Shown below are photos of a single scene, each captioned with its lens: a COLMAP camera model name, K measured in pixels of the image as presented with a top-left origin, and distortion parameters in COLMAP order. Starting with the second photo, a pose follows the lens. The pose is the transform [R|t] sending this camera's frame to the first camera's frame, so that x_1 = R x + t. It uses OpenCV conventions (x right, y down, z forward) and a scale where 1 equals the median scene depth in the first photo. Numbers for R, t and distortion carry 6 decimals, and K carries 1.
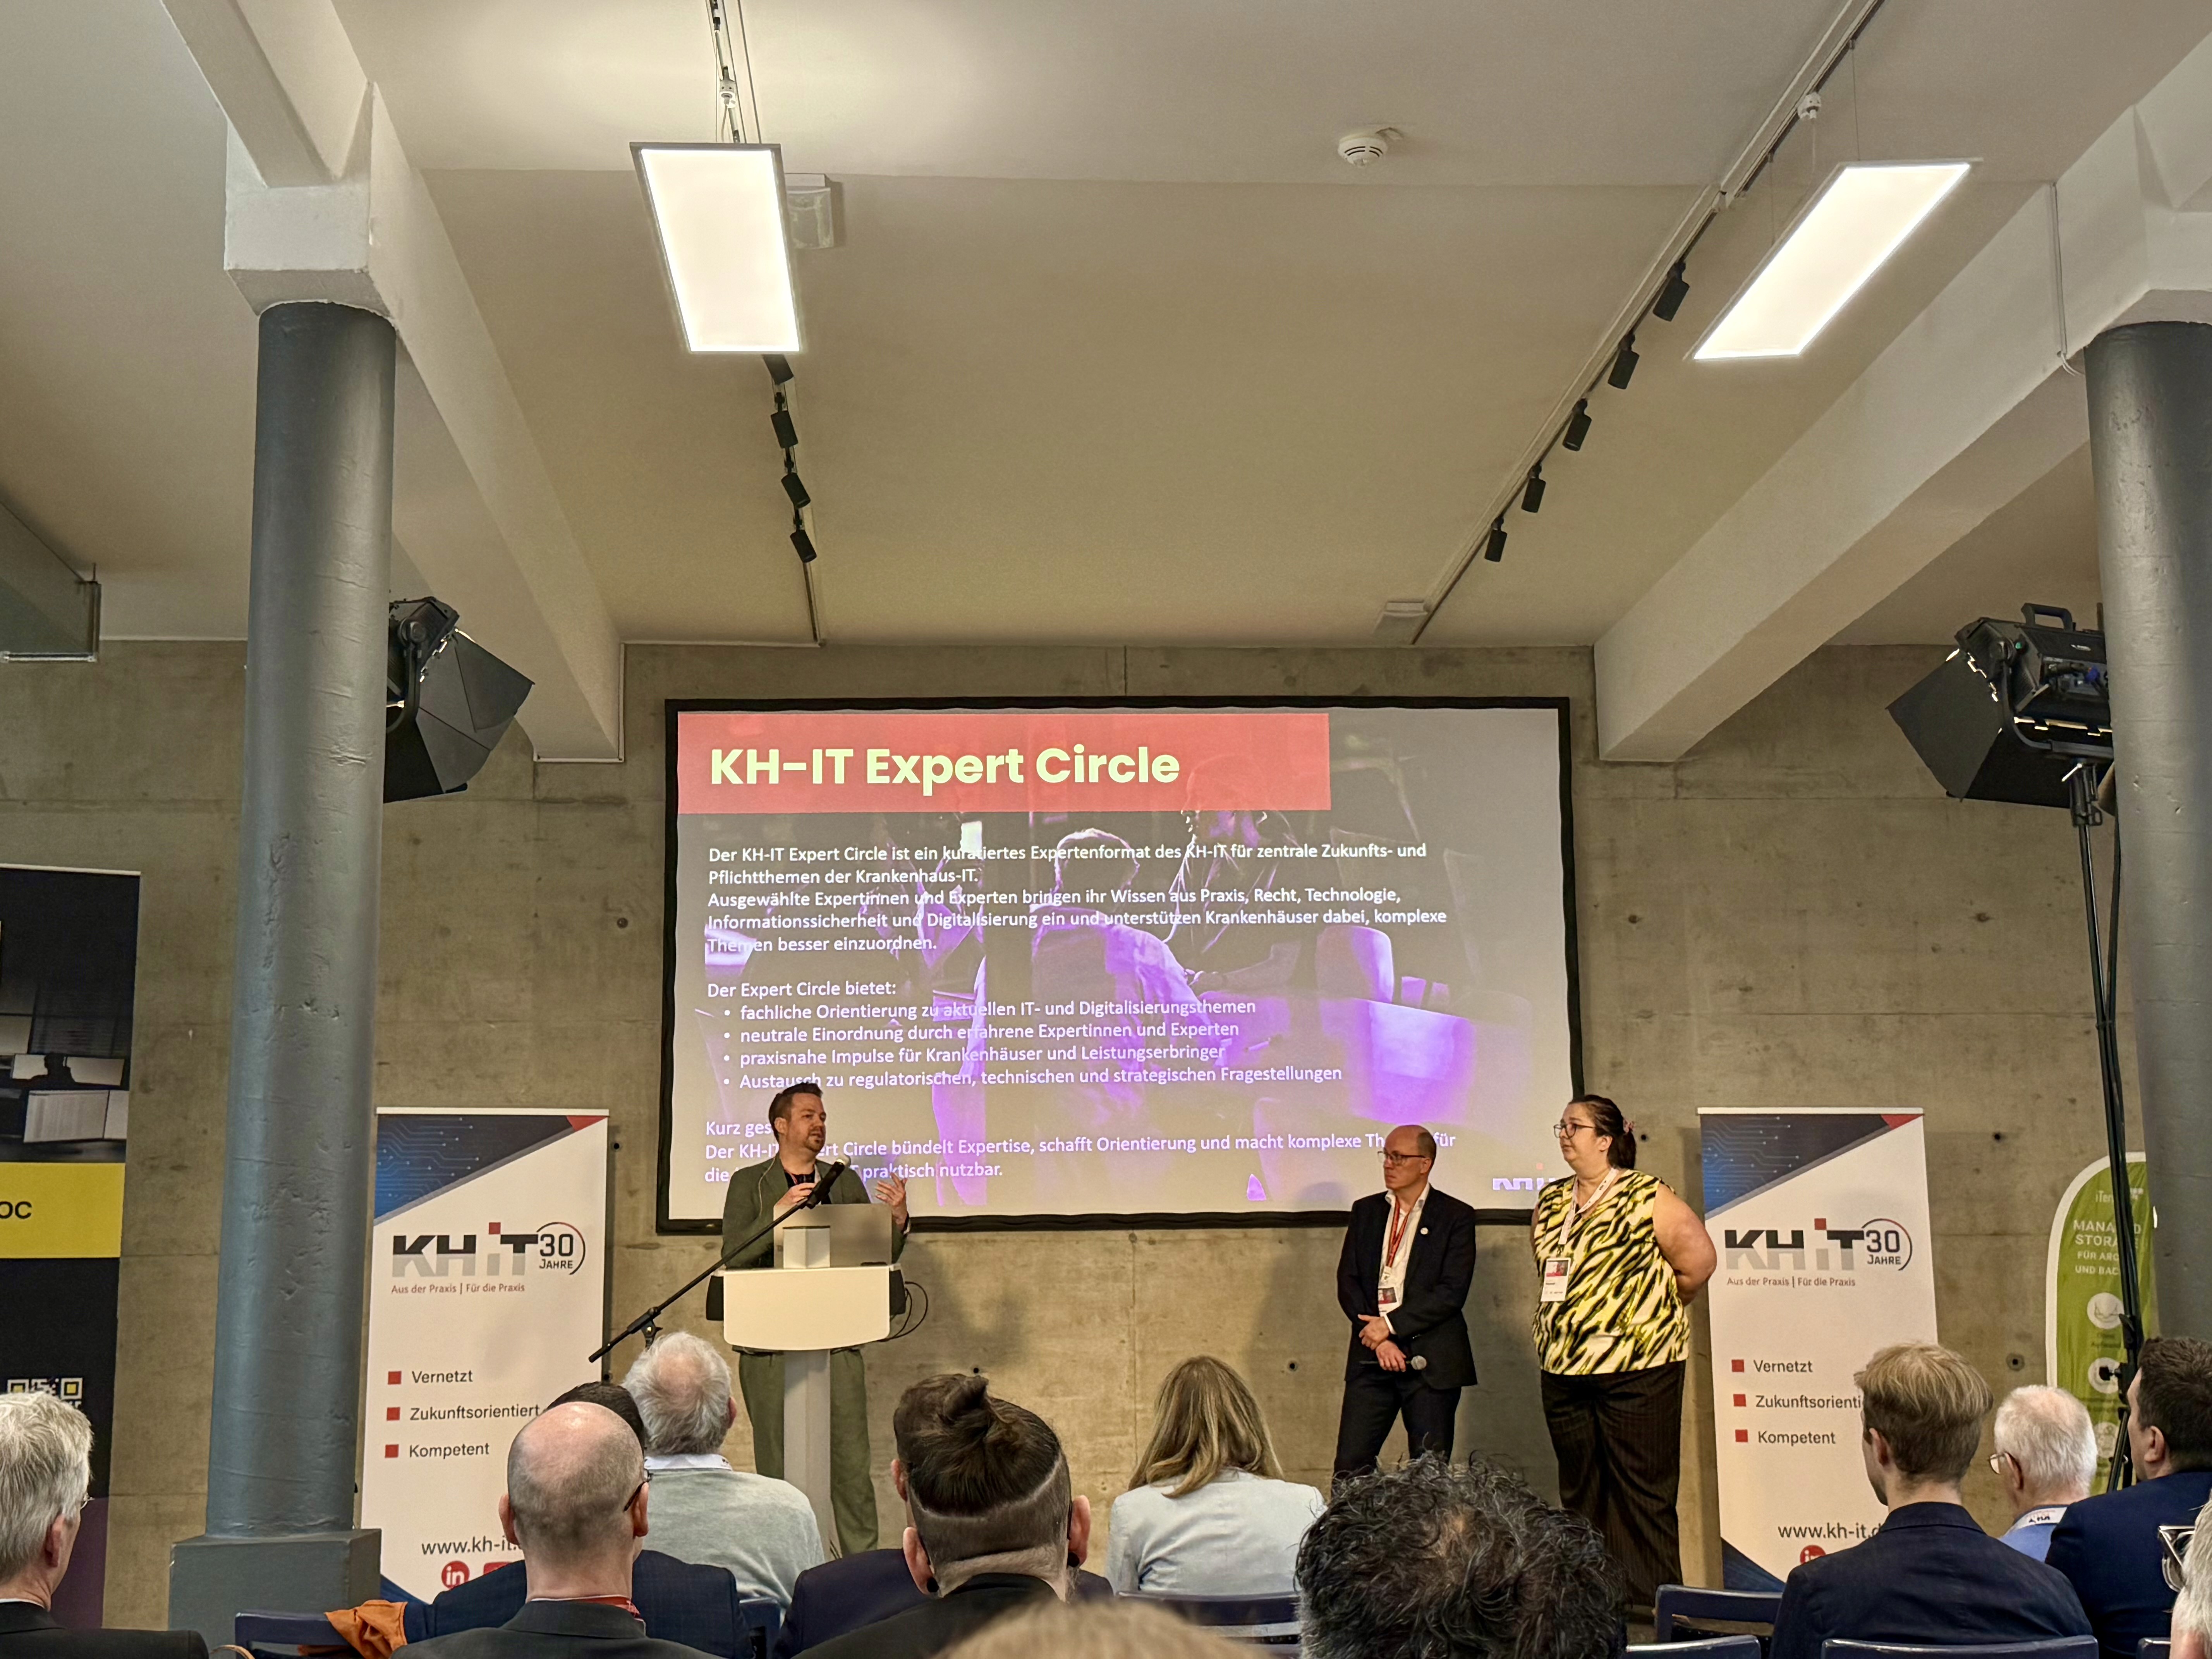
lens RADIAL K [[2843.4, 0, 1106.0], [0, 2843.4, 829.5], [0, 0, 1]] dist [0.232020, -0.562067]
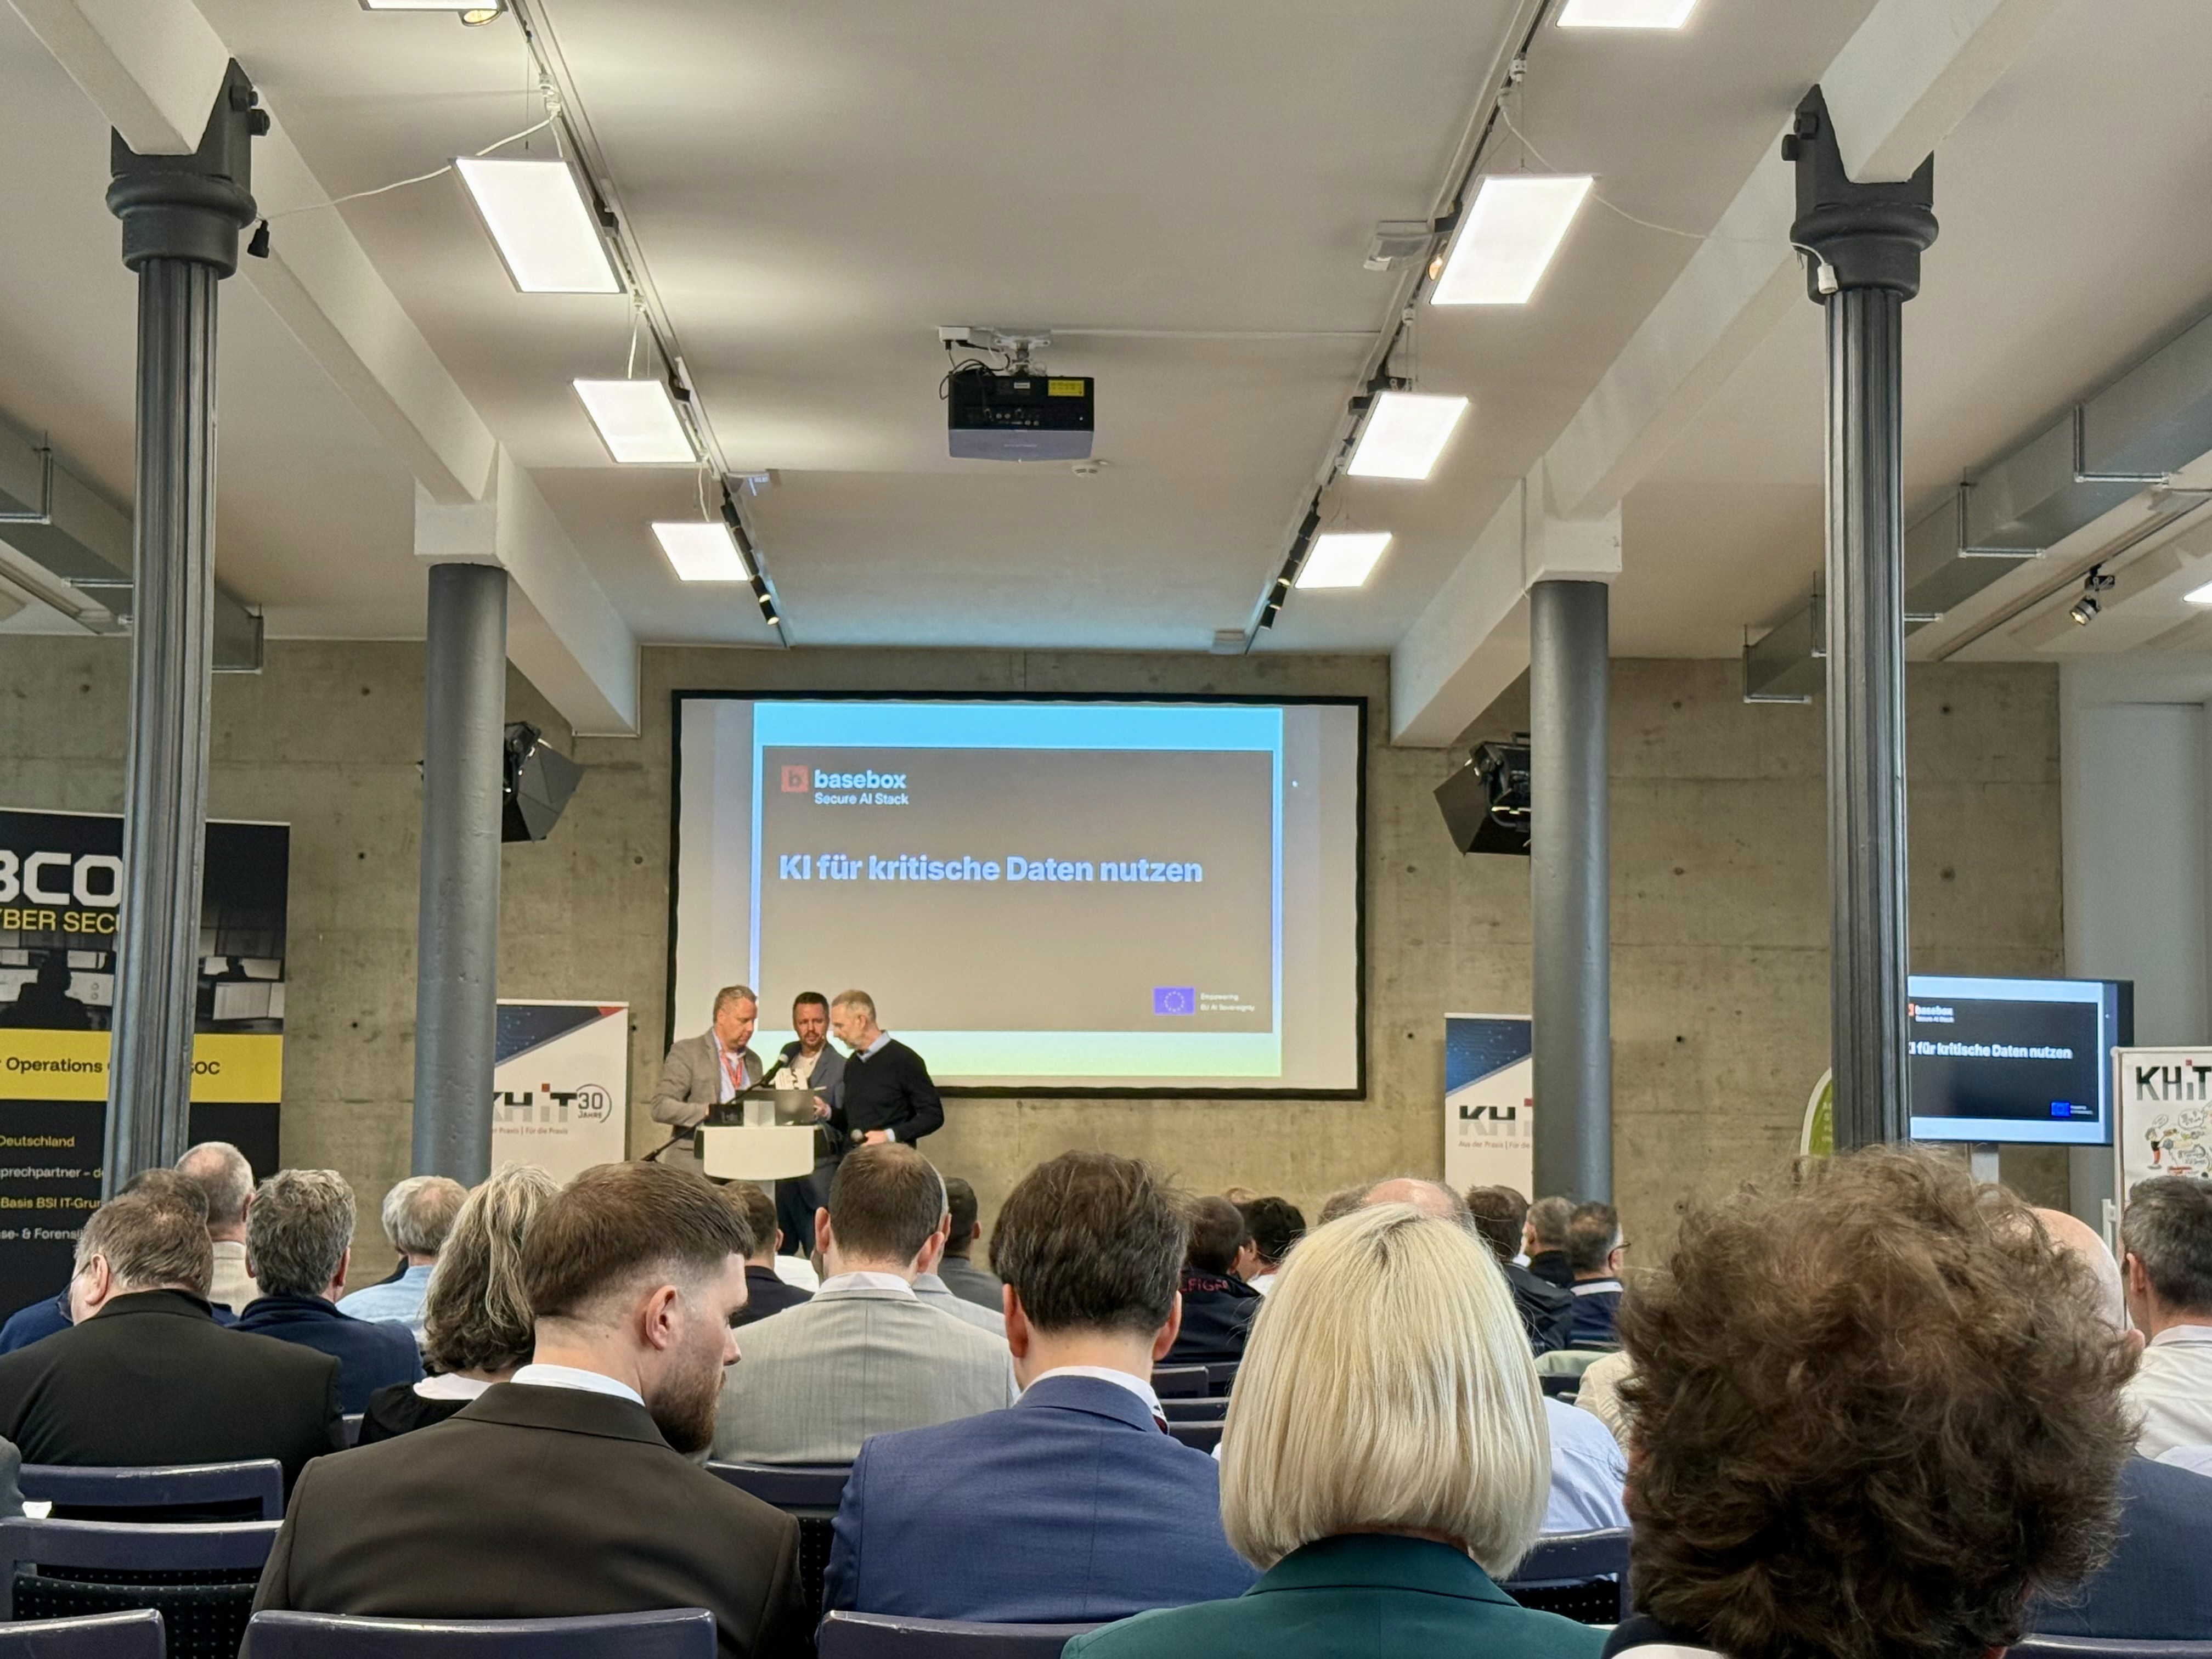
lens RADIAL K [[3638.8, 0, 1106.0], [0, 3638.8, 829.5], [0, 0, 1]] dist [0.182899, -0.015204]
pose [[0.999055, 0.018483, -0.039328, 0.113130], [-0.015352, 0.996797, 0.078480, -0.117456], [0.040653, -0.077802, 0.996140, -0.671878]]
